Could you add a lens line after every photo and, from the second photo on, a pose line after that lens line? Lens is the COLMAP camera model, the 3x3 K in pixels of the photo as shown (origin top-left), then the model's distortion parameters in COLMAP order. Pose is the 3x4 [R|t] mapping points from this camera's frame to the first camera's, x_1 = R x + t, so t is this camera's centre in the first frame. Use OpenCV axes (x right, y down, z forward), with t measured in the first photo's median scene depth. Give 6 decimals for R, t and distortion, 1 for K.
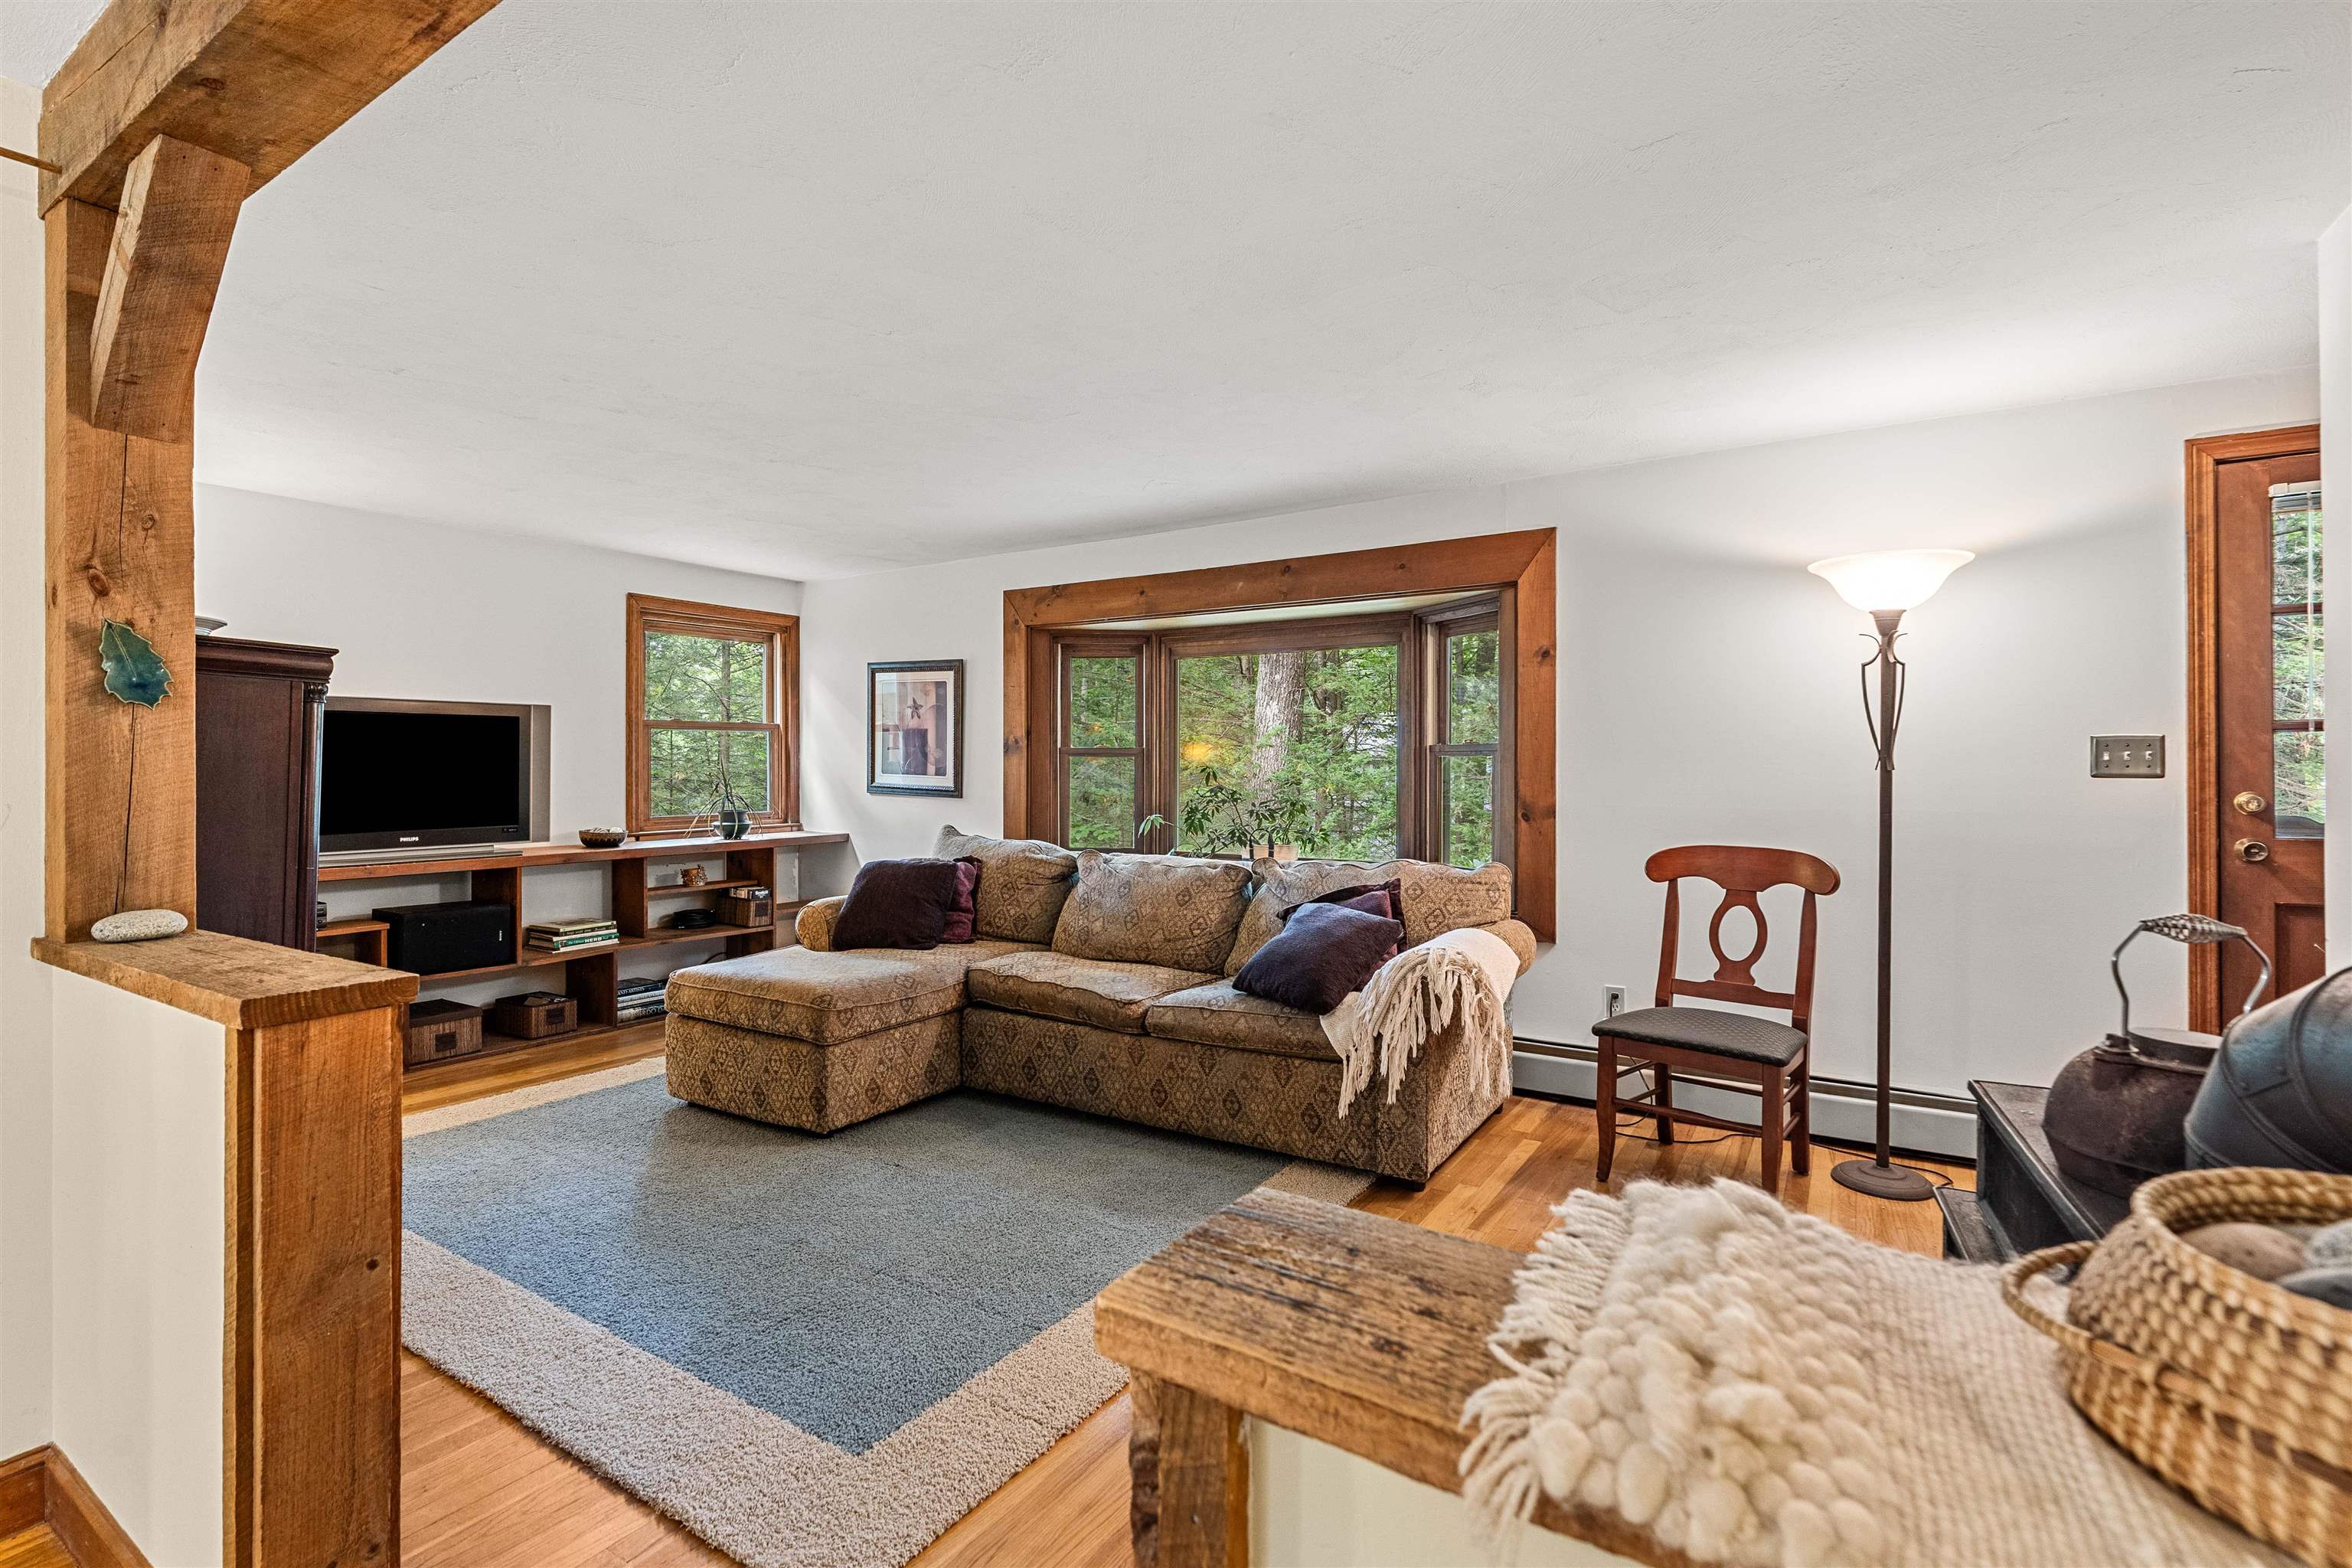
lens RADIAL K [[1081.6, 0, 1196.0], [0, 1081.6, 763.5], [0, 0, 1]] dist [-0.008914, 0.003150]
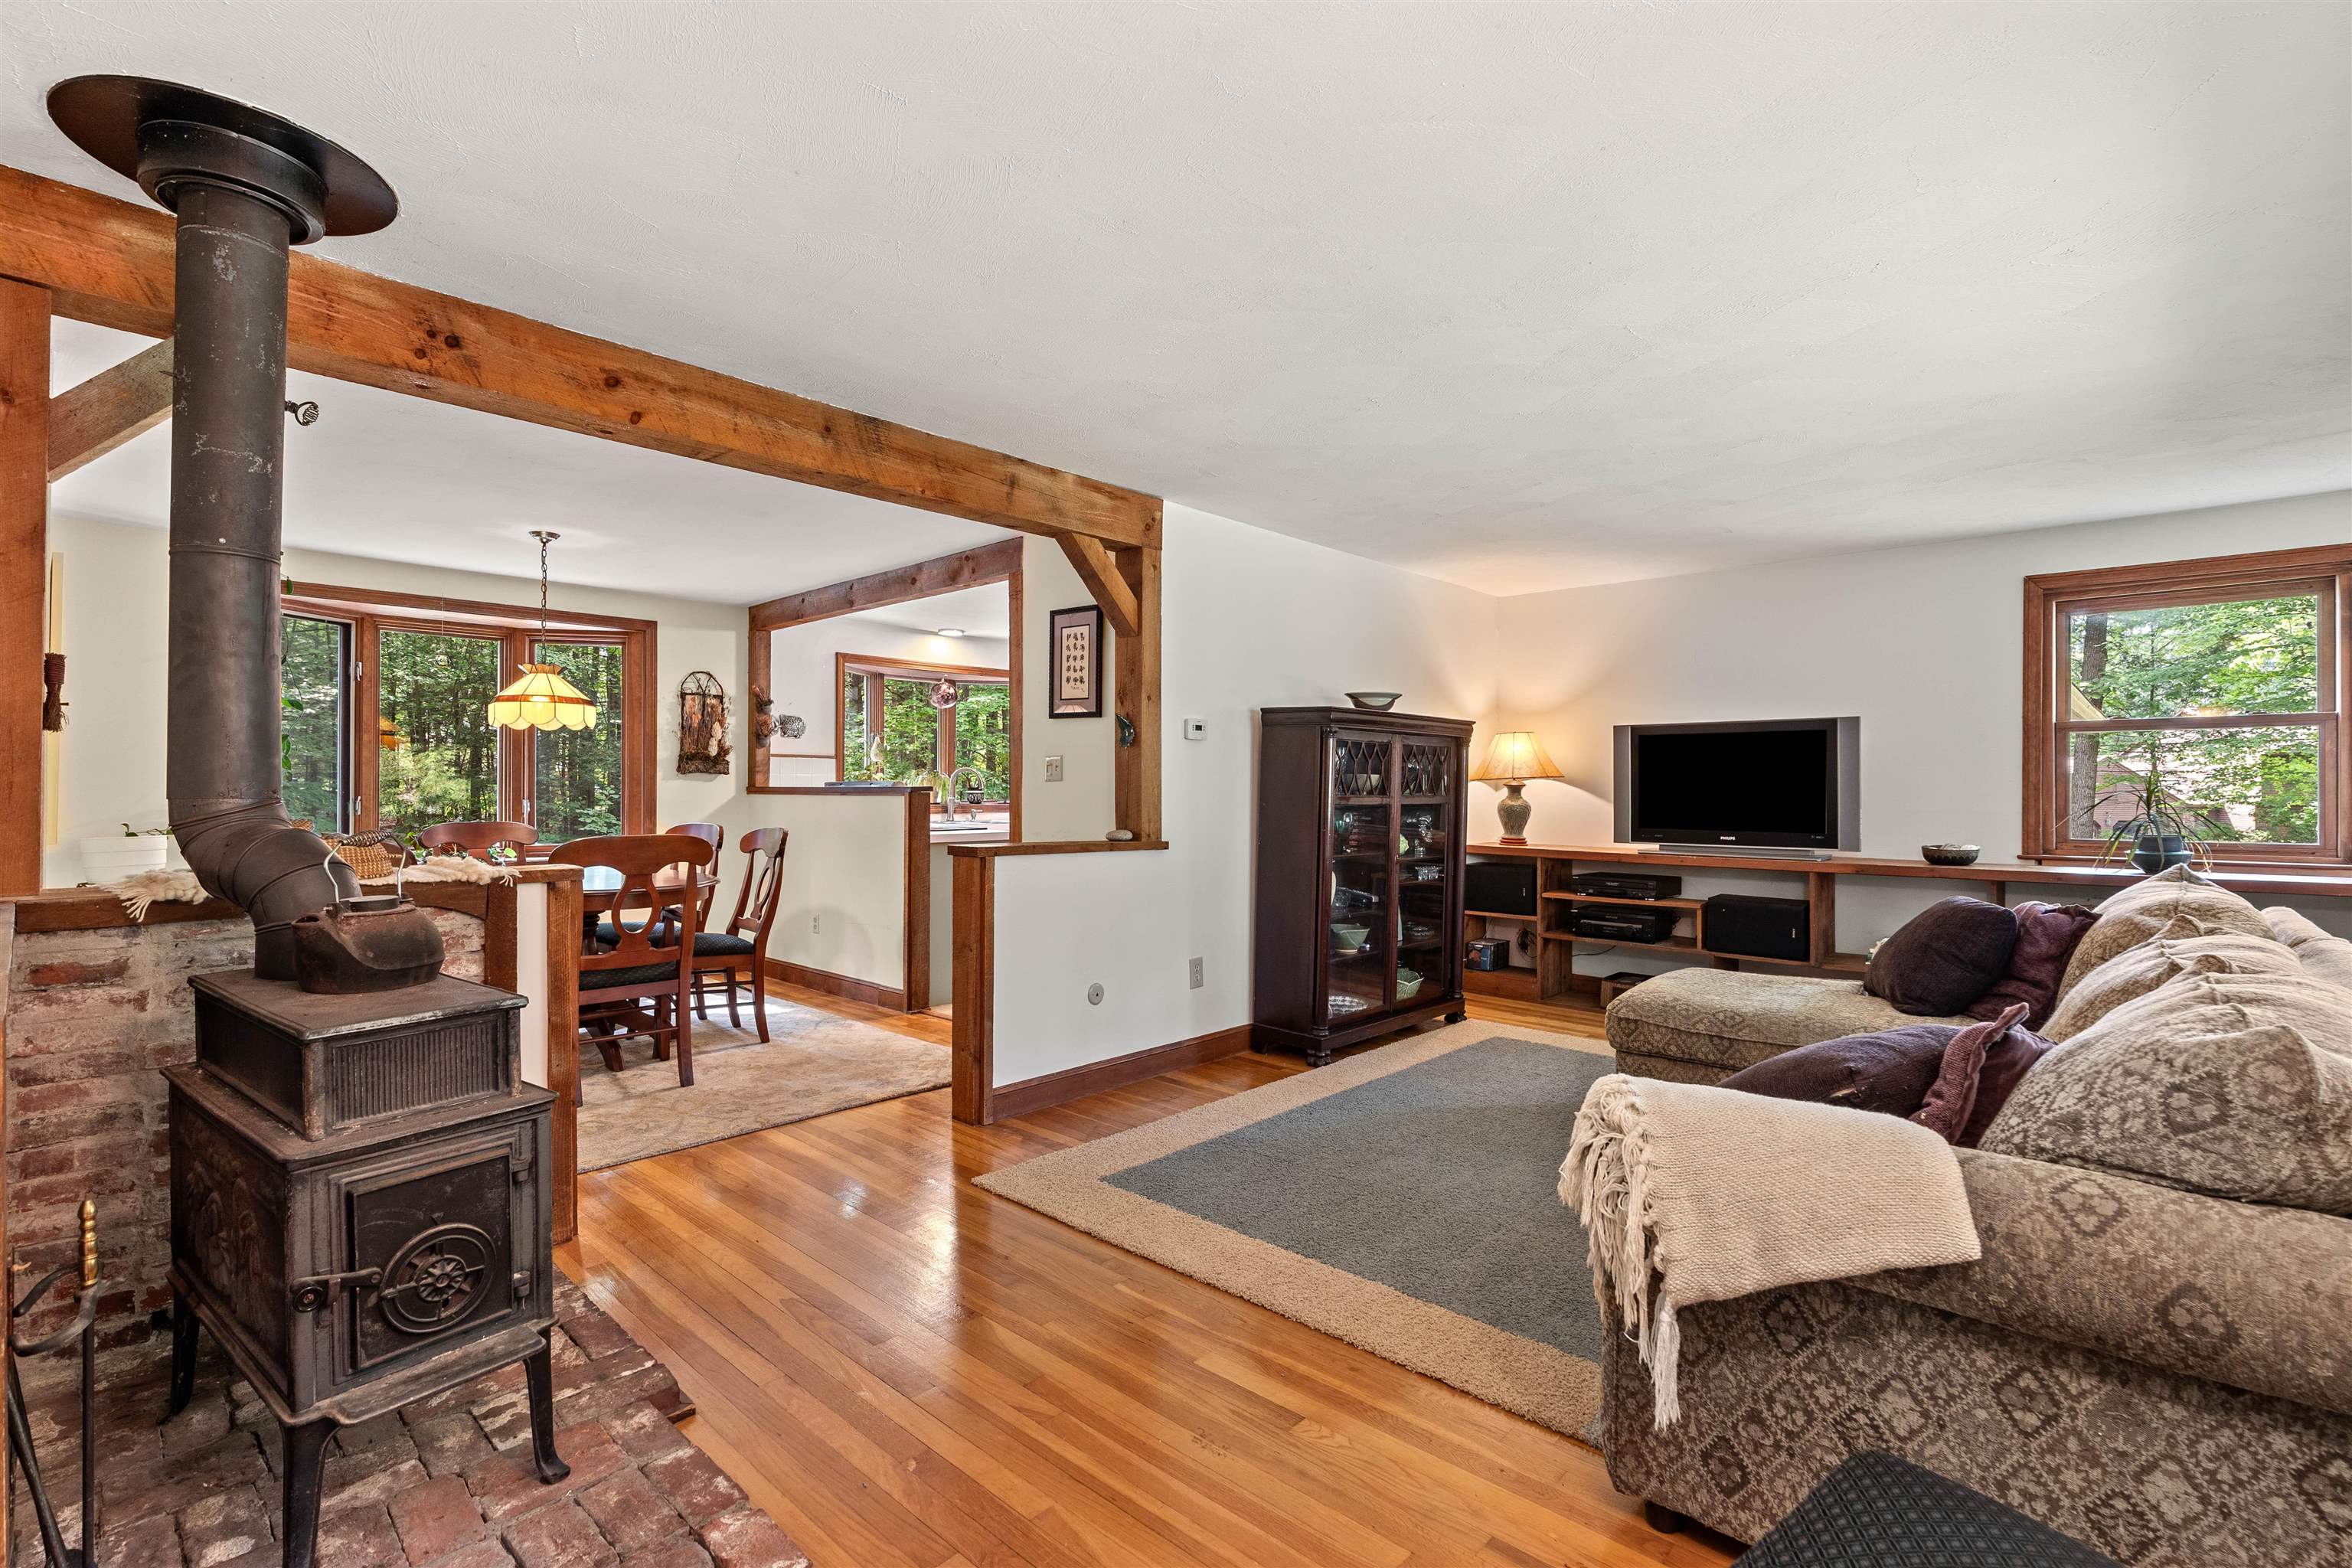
lens RADIAL K [[1081.6, 0, 1145.4], [0, 1081.6, 793.0], [0, 0, 1]] dist [-0.008914, 0.003150]
pose [[-0.205957, 0.007254, -0.978534, 1.403764], [-0.003199, 0.999962, 0.008086, 0.031749], [0.978556, 0.004795, -0.205926, 1.499592]]
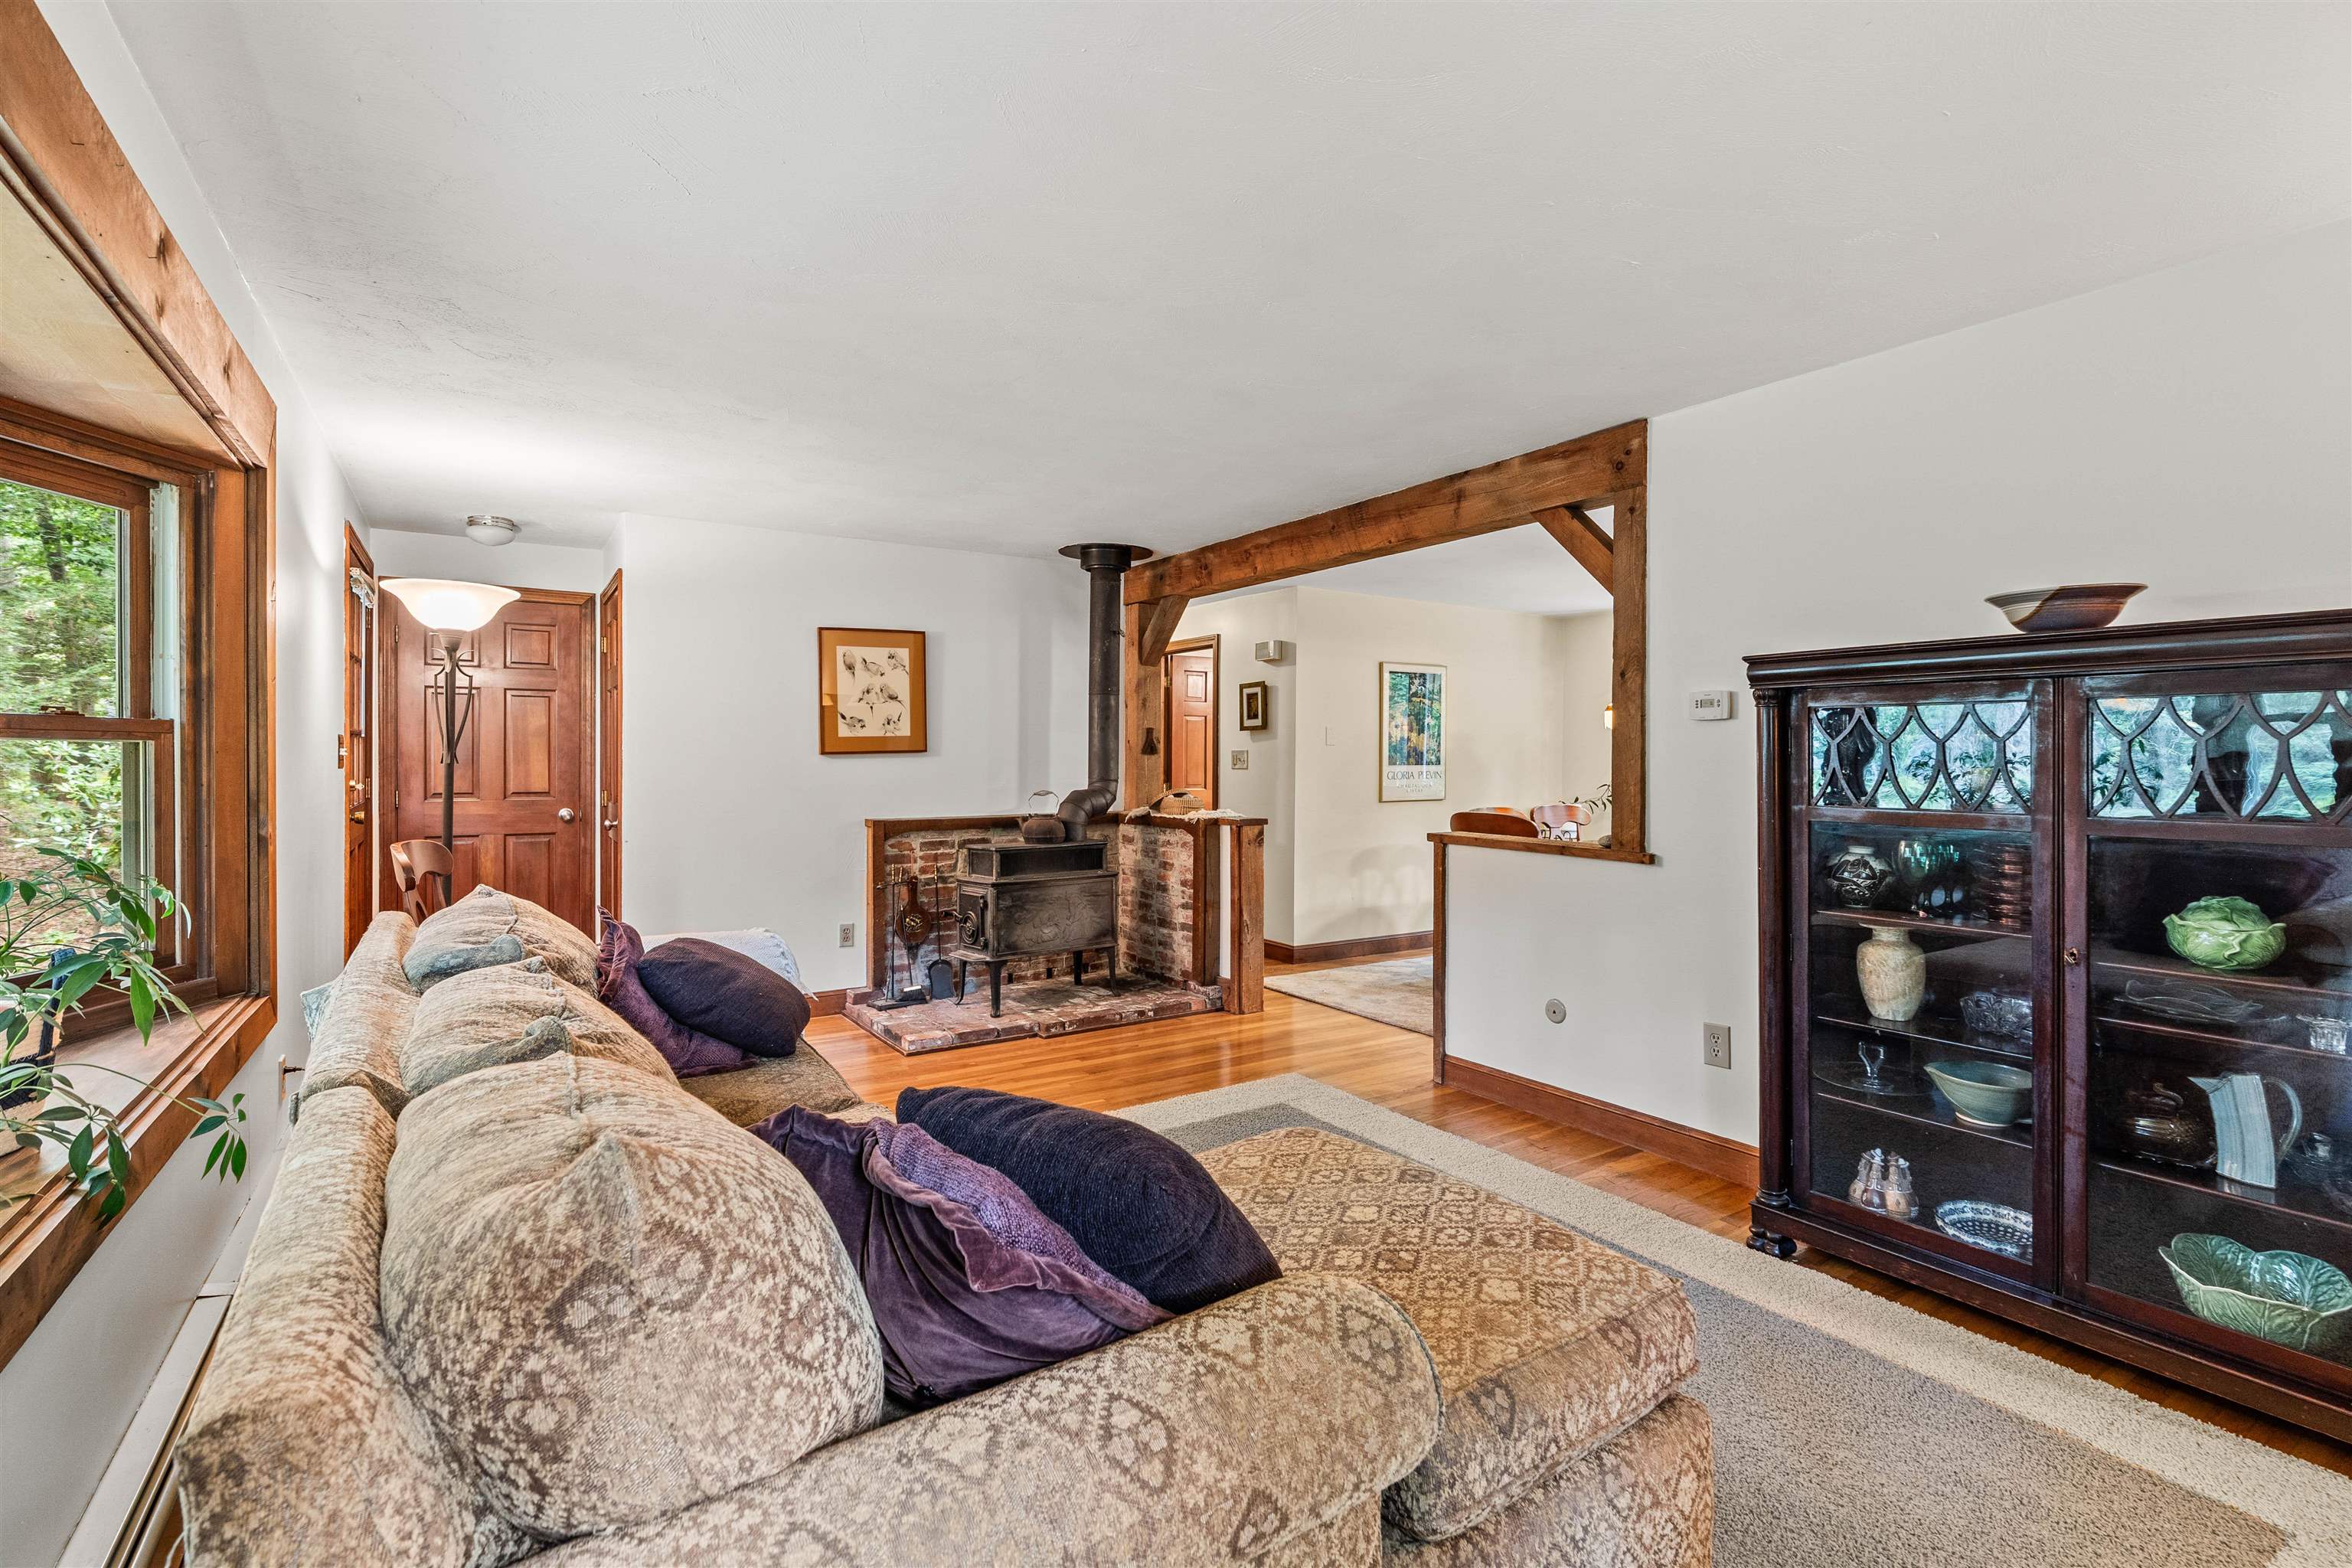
lens RADIAL K [[1081.6, 0, 1174.1], [0, 1081.6, 770.7], [0, 0, 1]] dist [-0.008914, 0.003150]
pose [[-0.905792, -0.003494, 0.423708, -1.047584], [0.000464, 0.999957, 0.009240, -0.005362], [-0.423722, 0.008566, -0.905752, 3.125532]]
